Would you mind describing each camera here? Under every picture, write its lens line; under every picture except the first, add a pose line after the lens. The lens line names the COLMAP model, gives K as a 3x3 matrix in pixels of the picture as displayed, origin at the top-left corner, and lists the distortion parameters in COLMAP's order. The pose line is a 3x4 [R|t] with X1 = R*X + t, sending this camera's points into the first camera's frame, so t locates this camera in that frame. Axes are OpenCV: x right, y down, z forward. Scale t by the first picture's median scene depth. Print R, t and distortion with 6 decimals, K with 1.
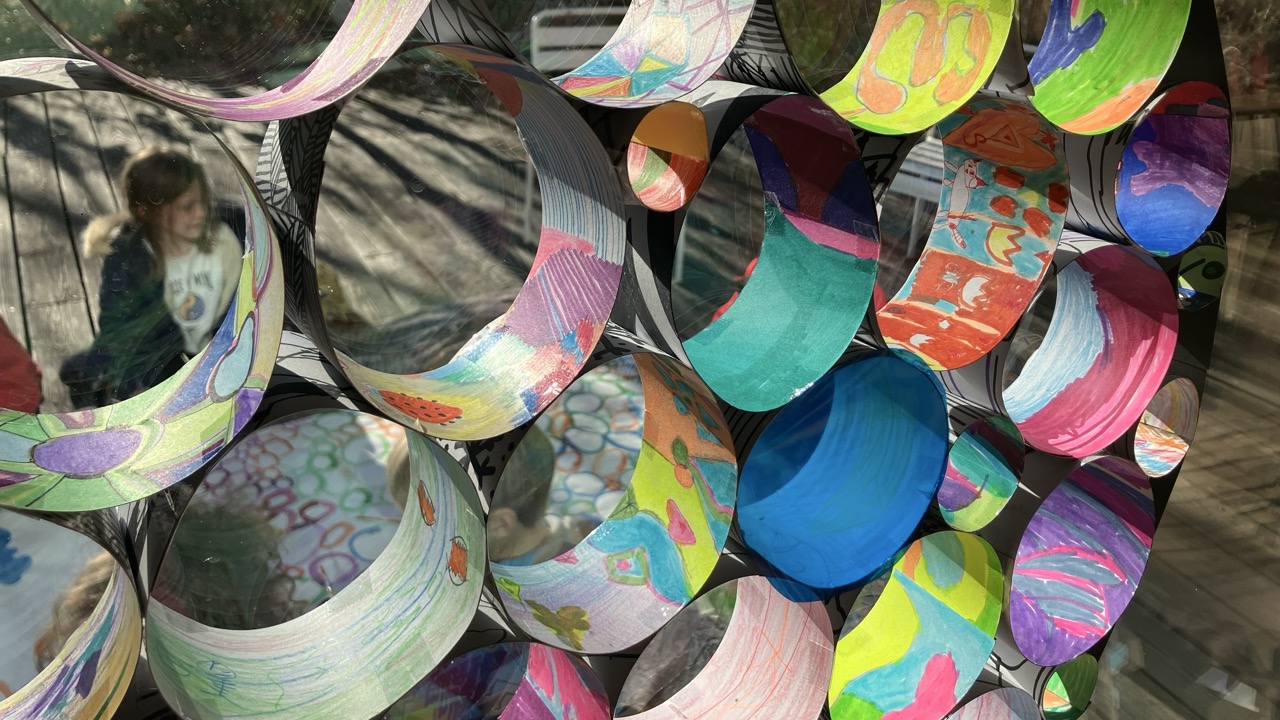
lens RADIAL K [[1063.4, 0, 642.5], [0, 1063.4, 352.8], [0, 0, 1]] dist [-0.009660, 0.000412]
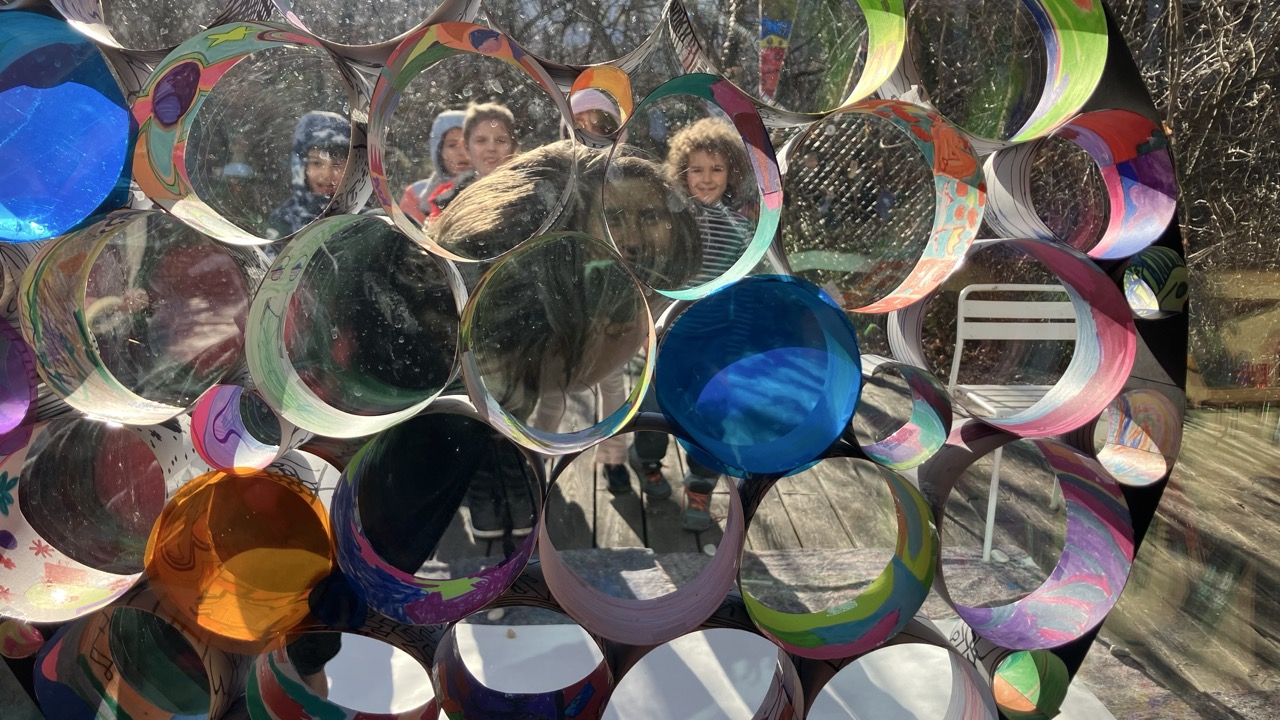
lens RADIAL K [[1063.4, 0, 637.7], [0, 1063.4, 356.3], [0, 0, 1]] dist [-0.009660, 0.000412]
pose [[0.889961, 0.079655, -0.449027, 0.119604], [-0.201435, 0.952029, -0.230356, 0.078580], [0.409138, 0.295458, 0.863314, -0.033759]]
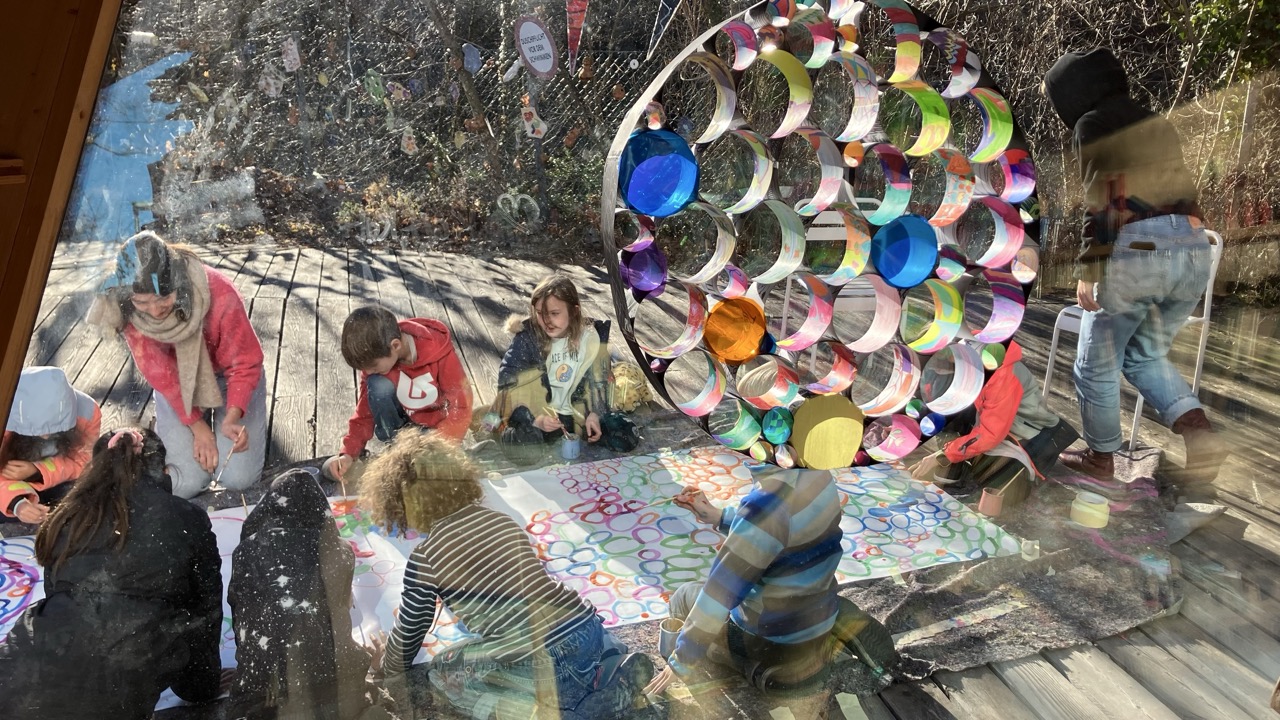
lens RADIAL K [[1063.4, 0, 644.6], [0, 1063.4, 367.1], [0, 0, 1]] dist [-0.009660, 0.000412]
pose [[0.974913, 0.040632, -0.218846, 0.026148], [-0.081176, 0.980385, -0.179599, 0.226366], [0.207256, 0.192859, 0.959088, -0.473085]]
